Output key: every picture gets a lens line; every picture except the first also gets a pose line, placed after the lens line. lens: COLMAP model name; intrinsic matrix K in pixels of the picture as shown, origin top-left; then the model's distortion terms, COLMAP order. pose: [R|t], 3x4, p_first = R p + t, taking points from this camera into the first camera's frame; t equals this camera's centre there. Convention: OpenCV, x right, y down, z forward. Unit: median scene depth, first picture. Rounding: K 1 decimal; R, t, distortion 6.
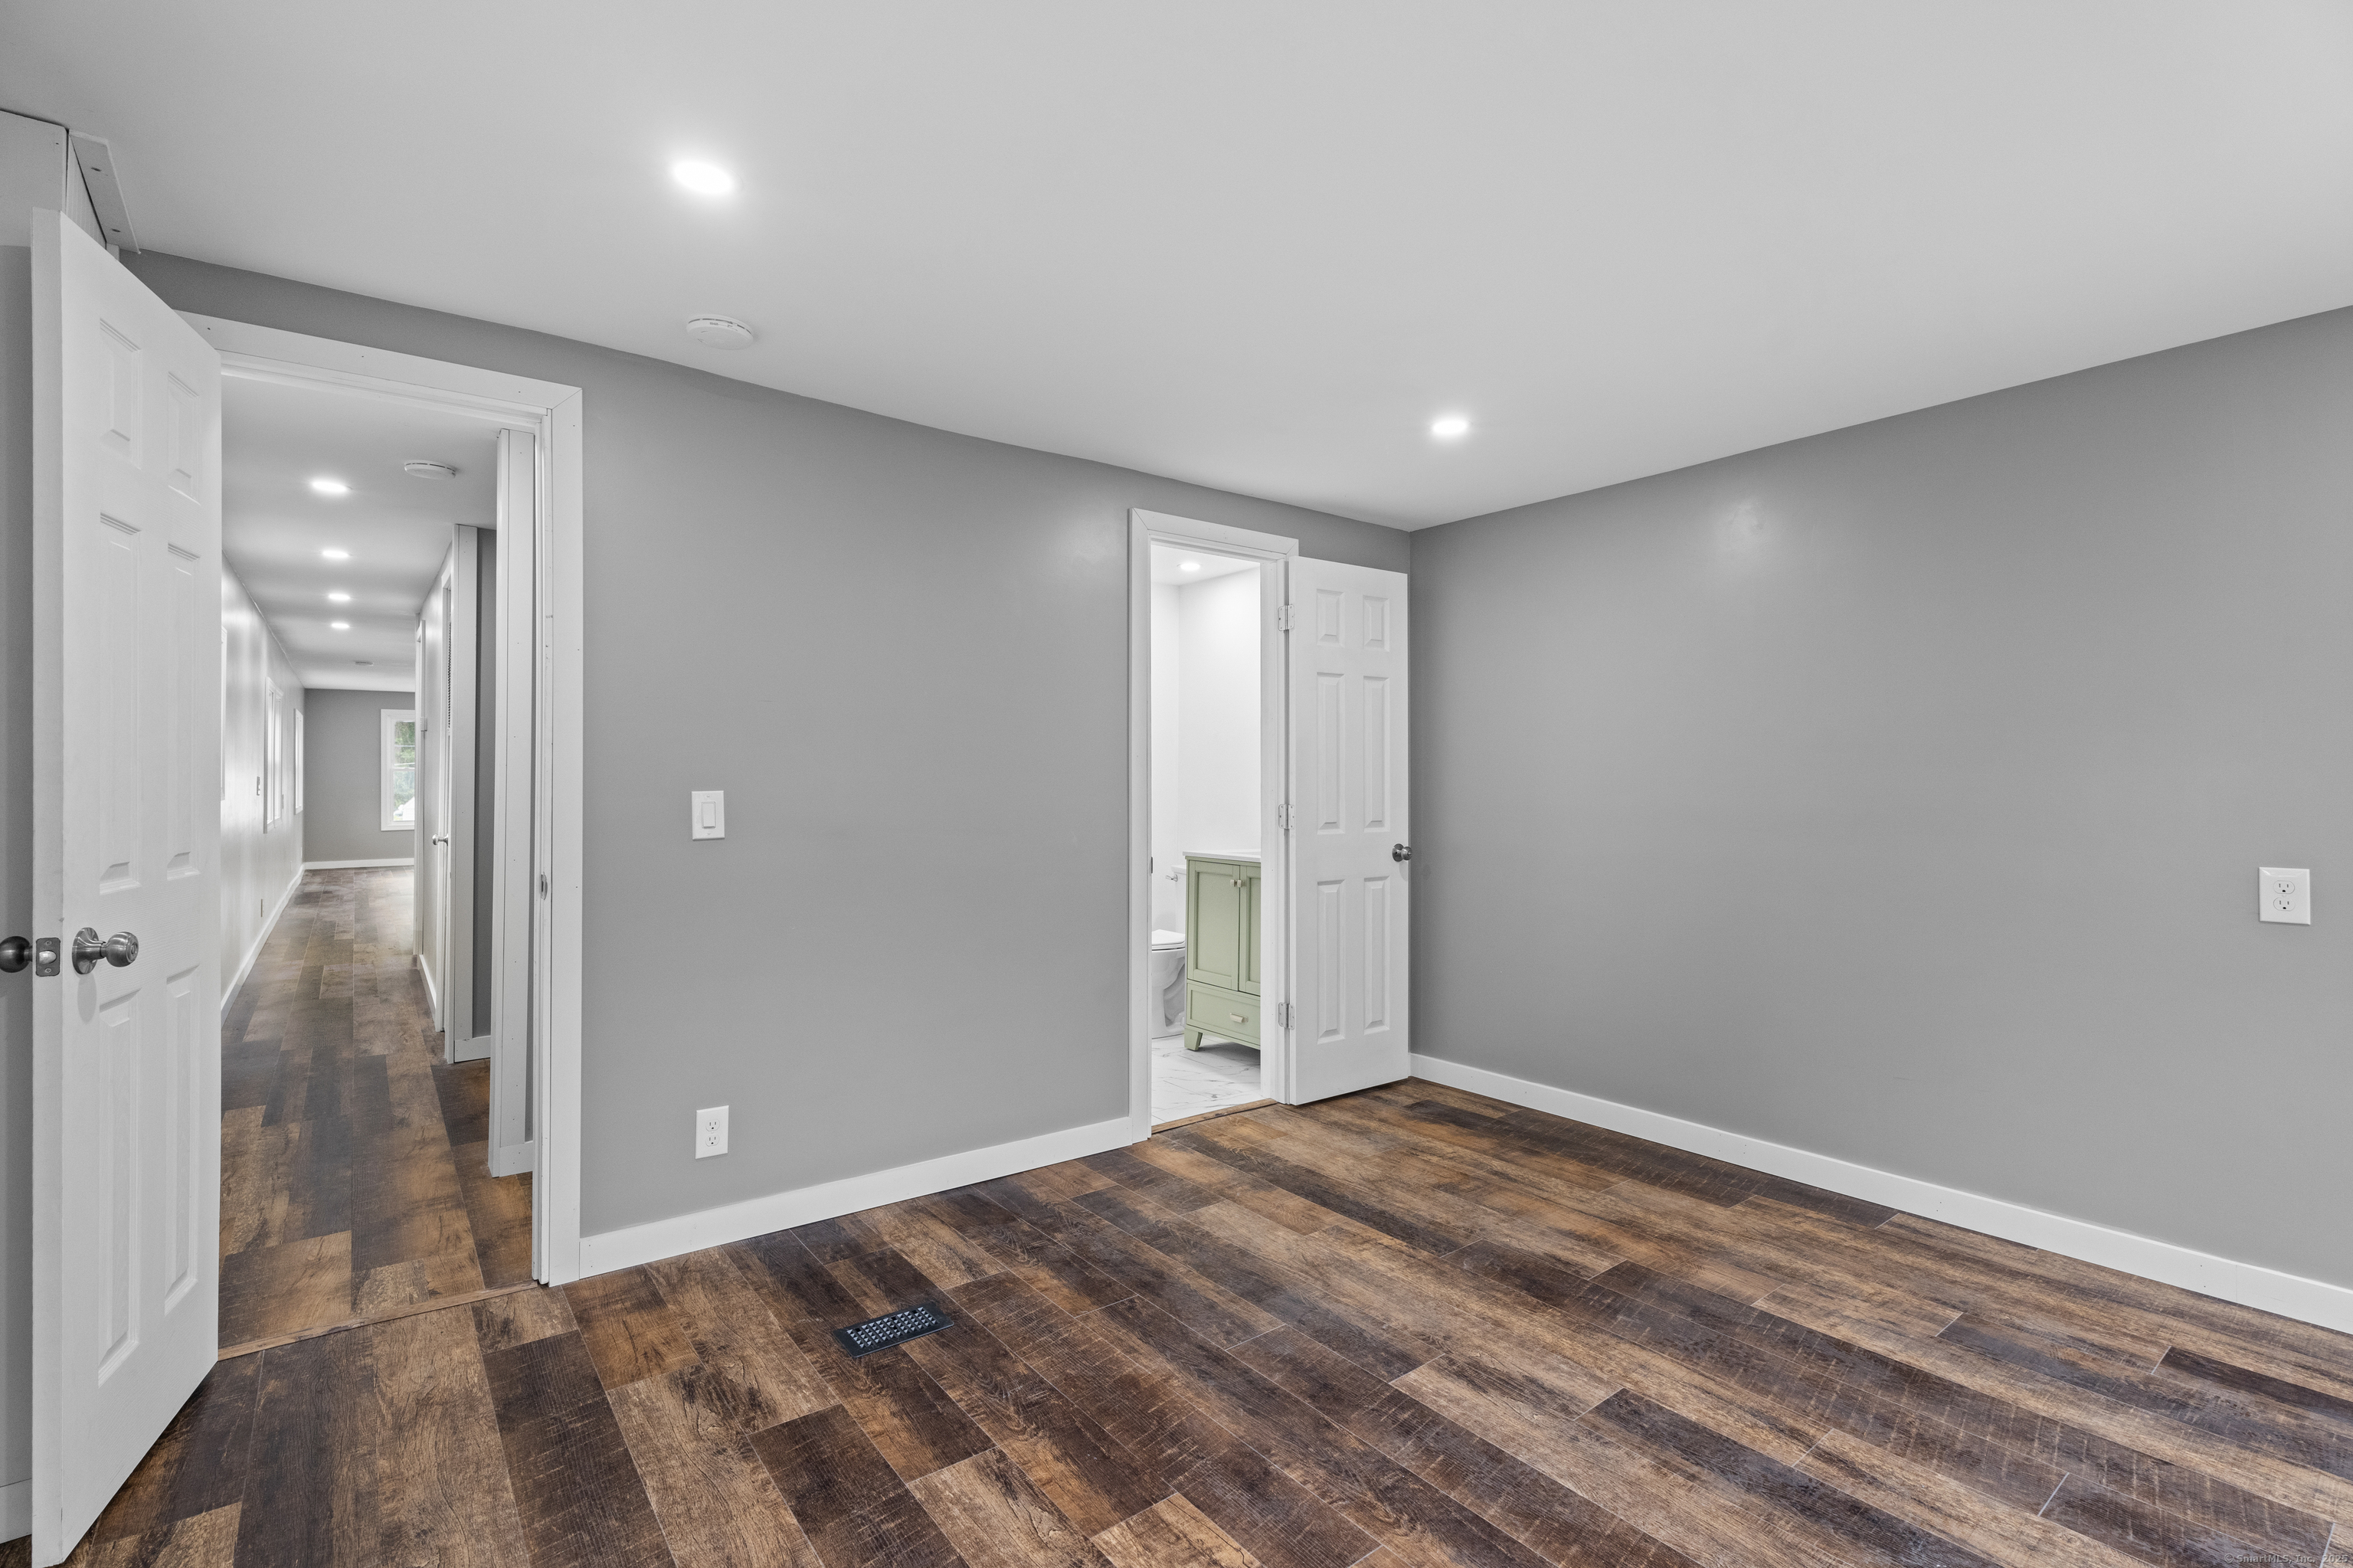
lens RADIAL K [[1048.7, 0, 1176.3], [0, 1048.7, 785.3], [0, 0, 1]] dist [0.001398, -0.000427]
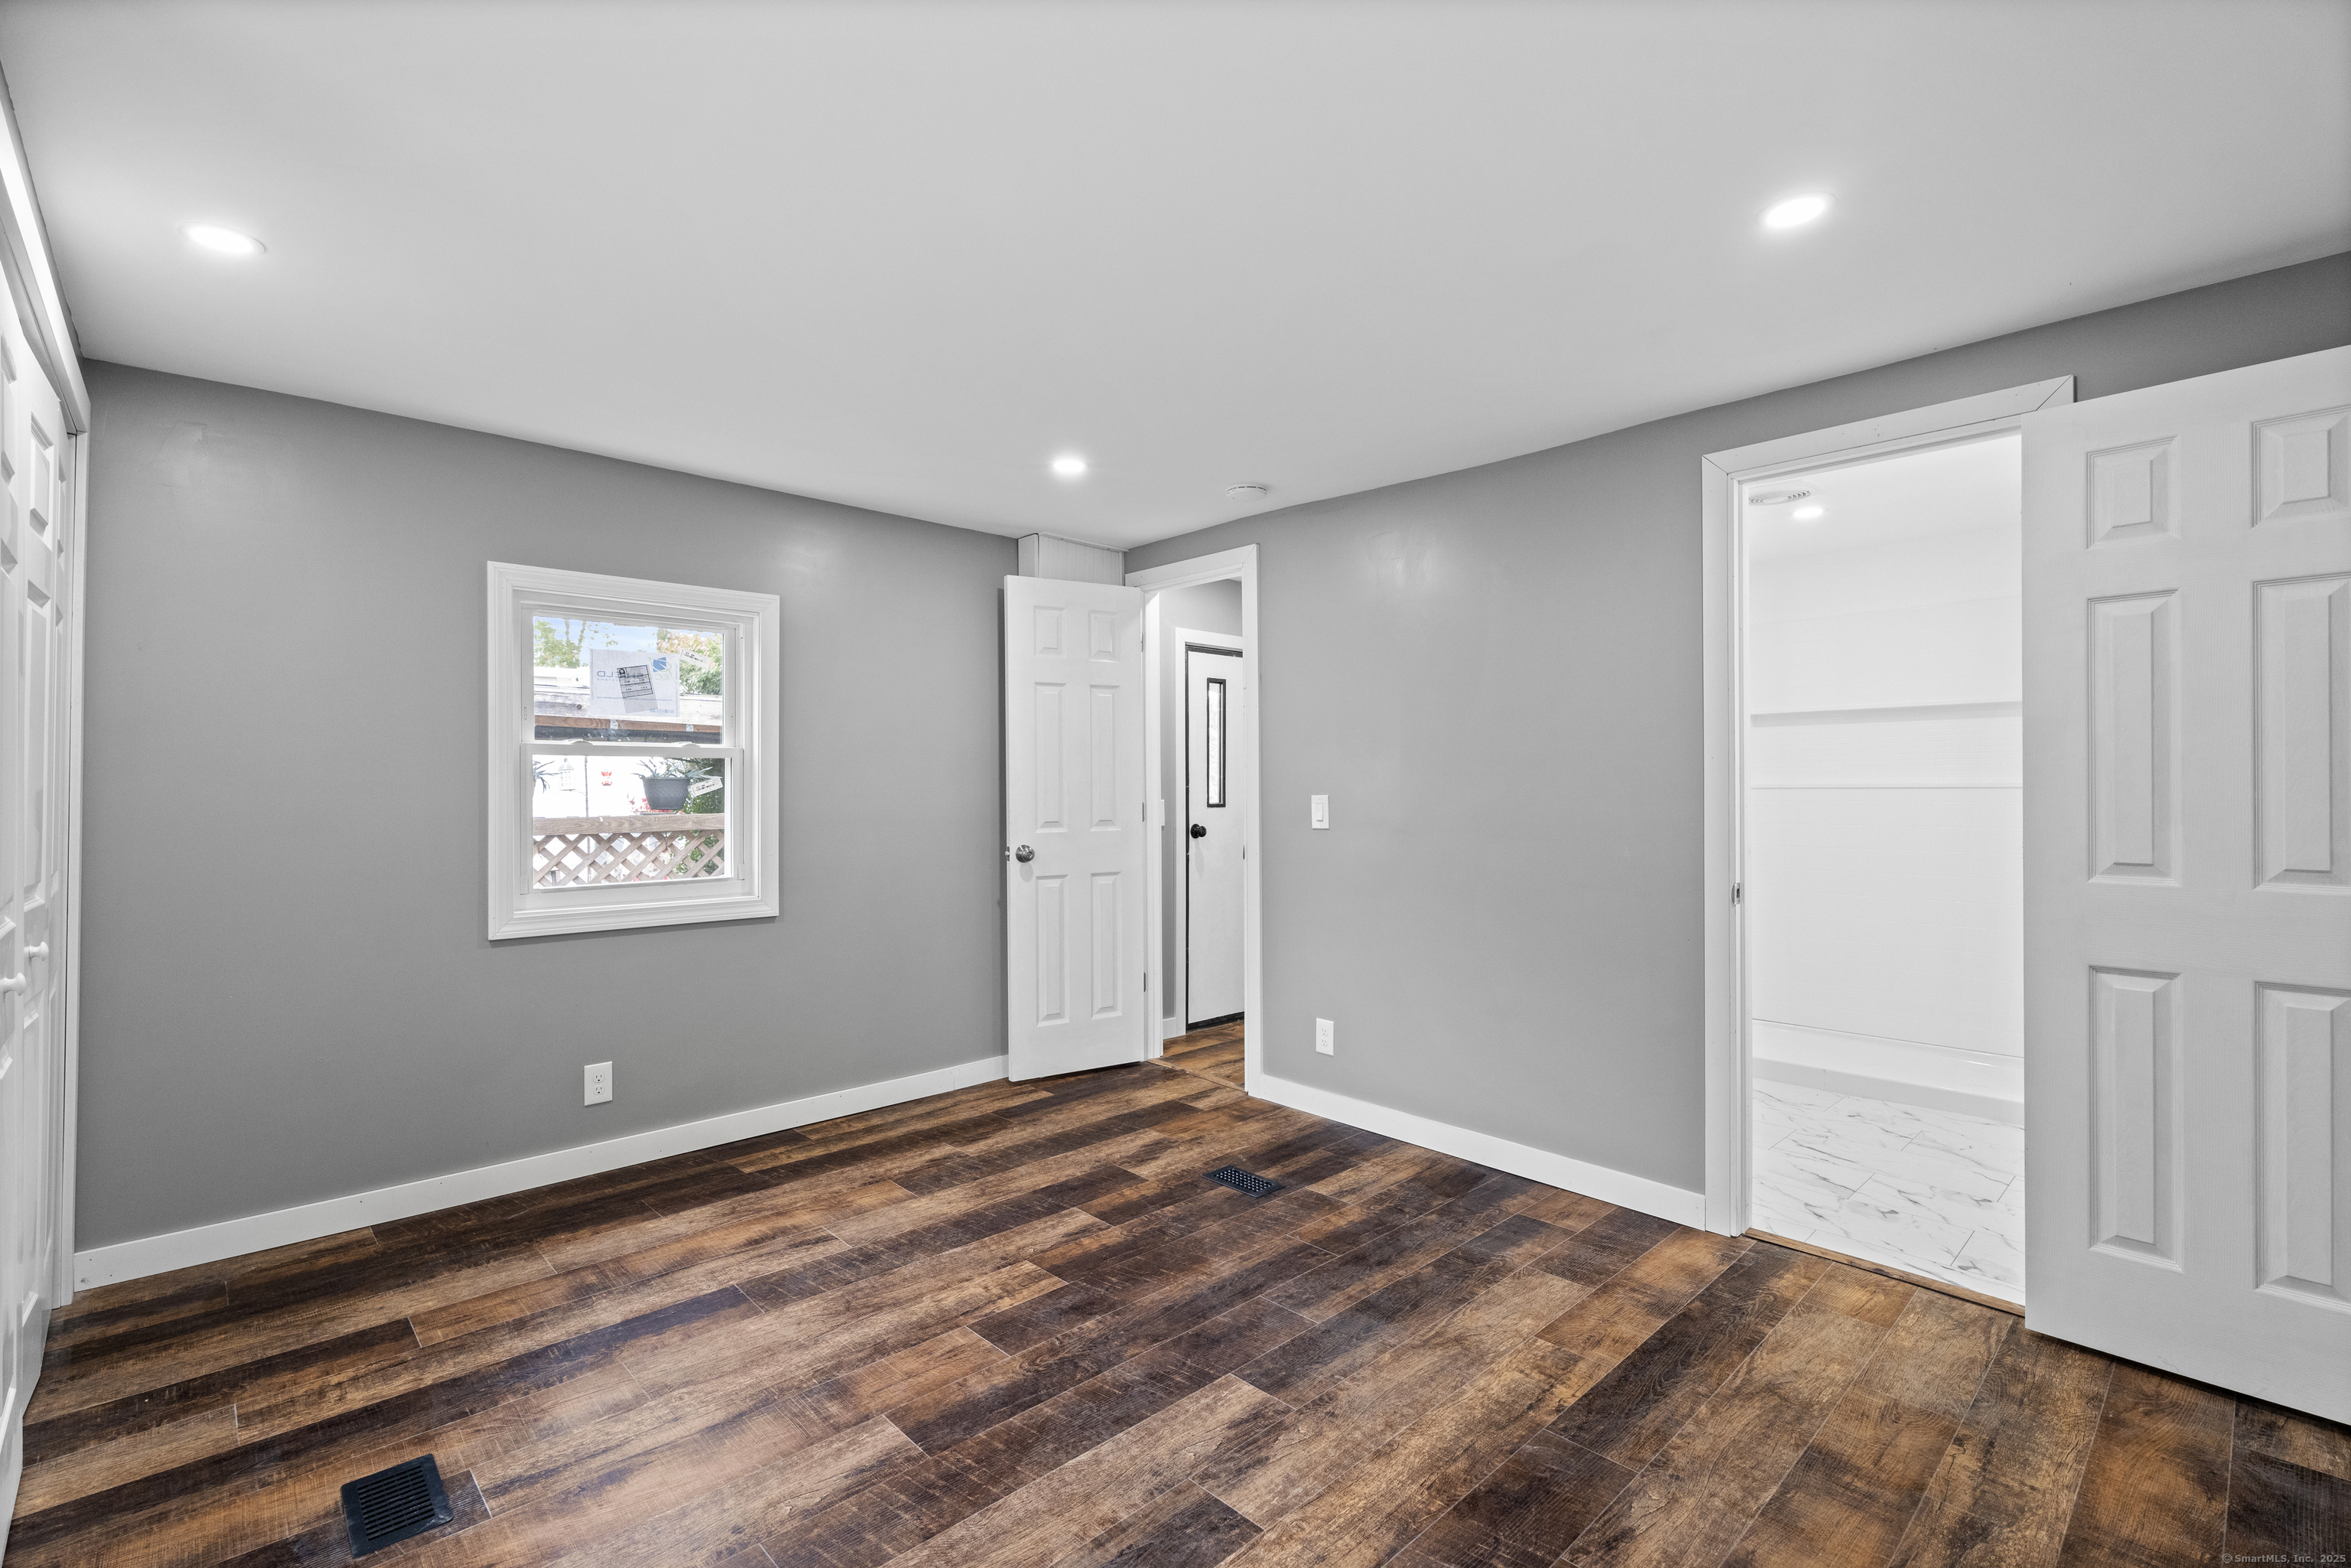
lens RADIAL K [[1047.8, 0, 1164.7], [0, 1047.8, 783.6], [0, 0, 1]] dist [0.001398, -0.000427]
pose [[0.102125, -0.003266, -0.994766, 1.026474], [-0.000422, 0.999994, -0.003327, -0.006532], [0.994771, 0.000759, 0.102123, 0.695403]]
